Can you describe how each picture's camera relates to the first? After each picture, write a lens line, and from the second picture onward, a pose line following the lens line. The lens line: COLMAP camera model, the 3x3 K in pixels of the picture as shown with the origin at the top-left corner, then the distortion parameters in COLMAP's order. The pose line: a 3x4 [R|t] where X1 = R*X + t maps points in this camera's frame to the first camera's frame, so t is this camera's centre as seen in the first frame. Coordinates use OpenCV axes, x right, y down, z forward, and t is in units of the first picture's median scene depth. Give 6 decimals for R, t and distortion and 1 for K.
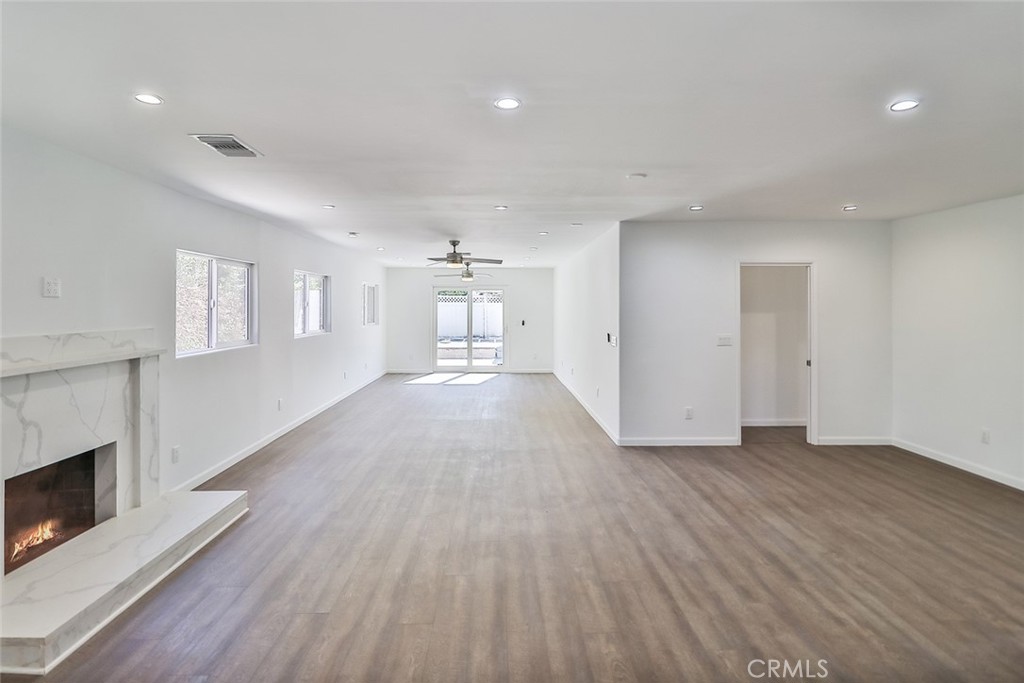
lens RADIAL K [[533.5, 0, 509.8], [0, 533.5, 301.4], [0, 0, 1]] dist [-0.002546, -0.014308]
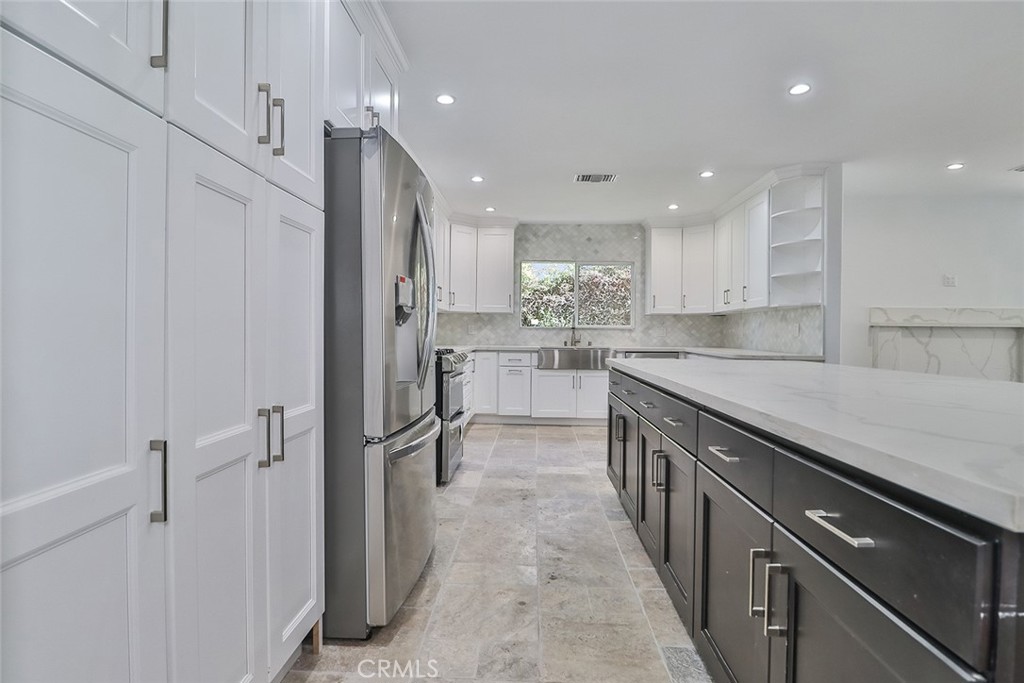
lens RADIAL K [[537.9, 0, 512.3], [0, 537.9, 338.4], [0, 0, 1]] dist [-0.002790, -0.001038]
pose [[-0.058224, 0.007472, -0.998276, 0.794286], [0.000214, 0.999972, 0.007472, 0.122353], [0.998304, 0.000222, -0.058224, -0.267148]]
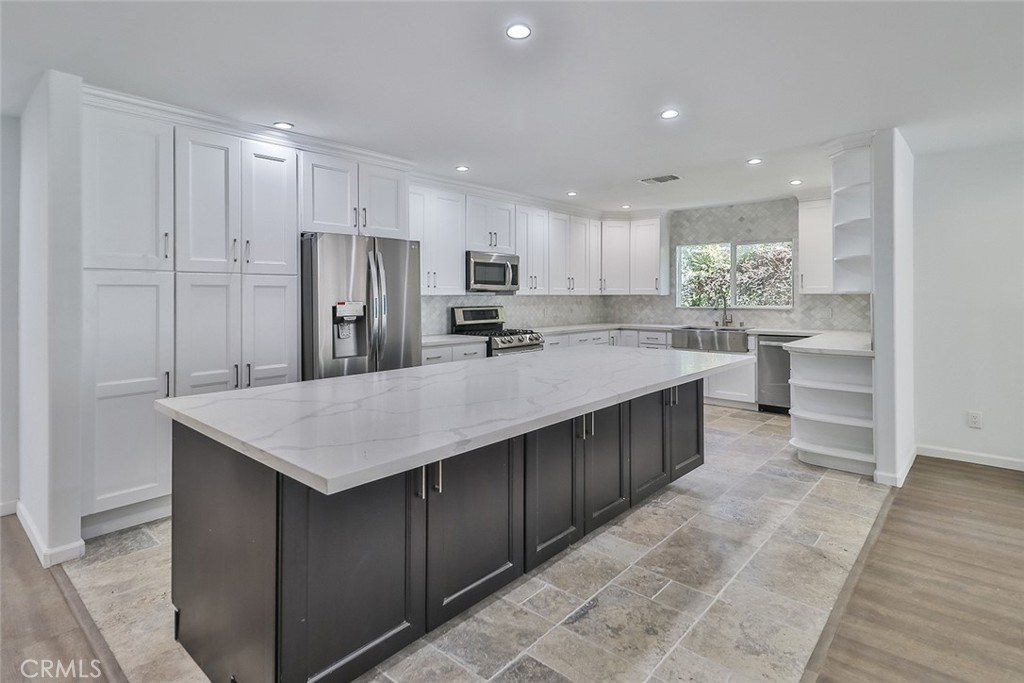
lens RADIAL K [[523.9, 0, 512.4], [0, 523.9, 301.0], [0, 0, 1]] dist [0.015290, -0.000231]
pose [[-0.680021, 0.008574, -0.733142, 0.779433], [0.009806, 0.999949, 0.002598, 0.063131], [0.733127, -0.005422, -0.680070, 0.528076]]
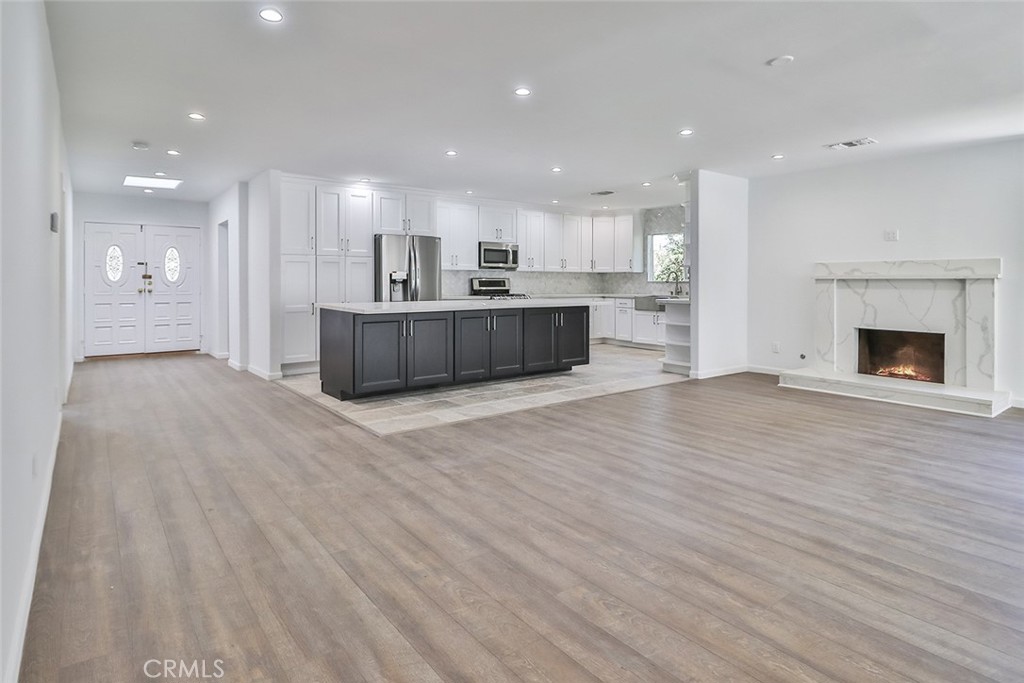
lens RADIAL K [[555.1, 0, 511.8], [0, 555.1, 292.8], [0, 0, 1]] dist [-0.001410, -0.000261]
pose [[-0.805168, 0.008900, -0.592980, 1.107402], [0.003228, 0.999938, 0.010625, 0.121995], [0.593038, 0.006641, -0.805147, 1.459302]]
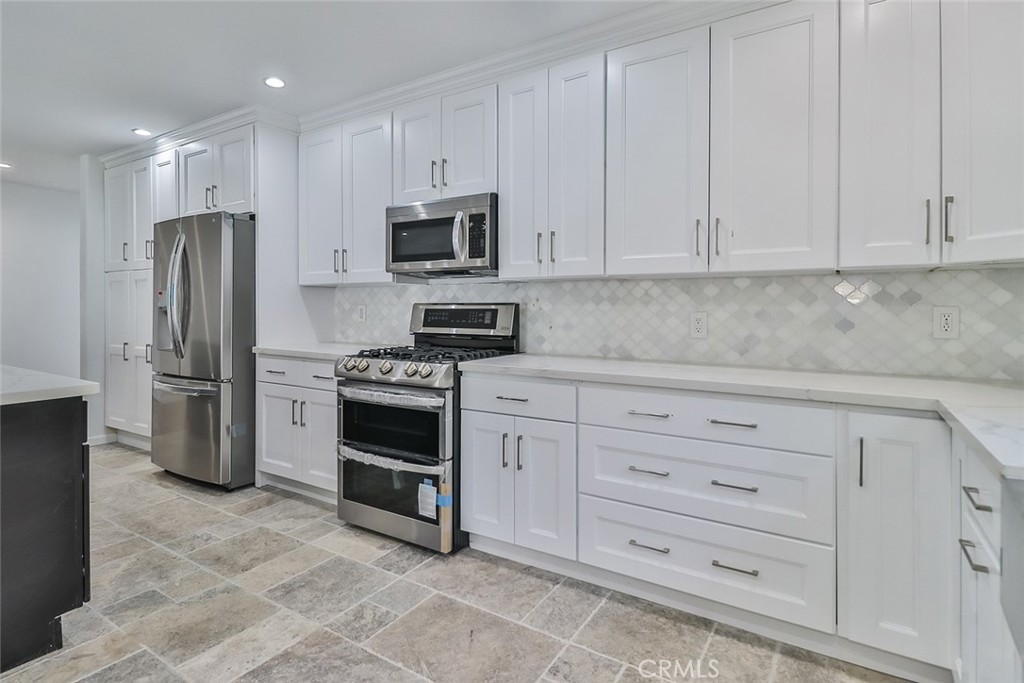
lens RADIAL K [[529.9, 0, 507.5], [0, 529.9, 307.5], [0, 0, 1]] dist [0.002321, 0.000072]
pose [[-0.831339, -0.004135, 0.555750, -0.833662], [-0.006960, 0.999971, -0.002972, 0.091701], [-0.555721, -0.006339, -0.831344, 0.058035]]
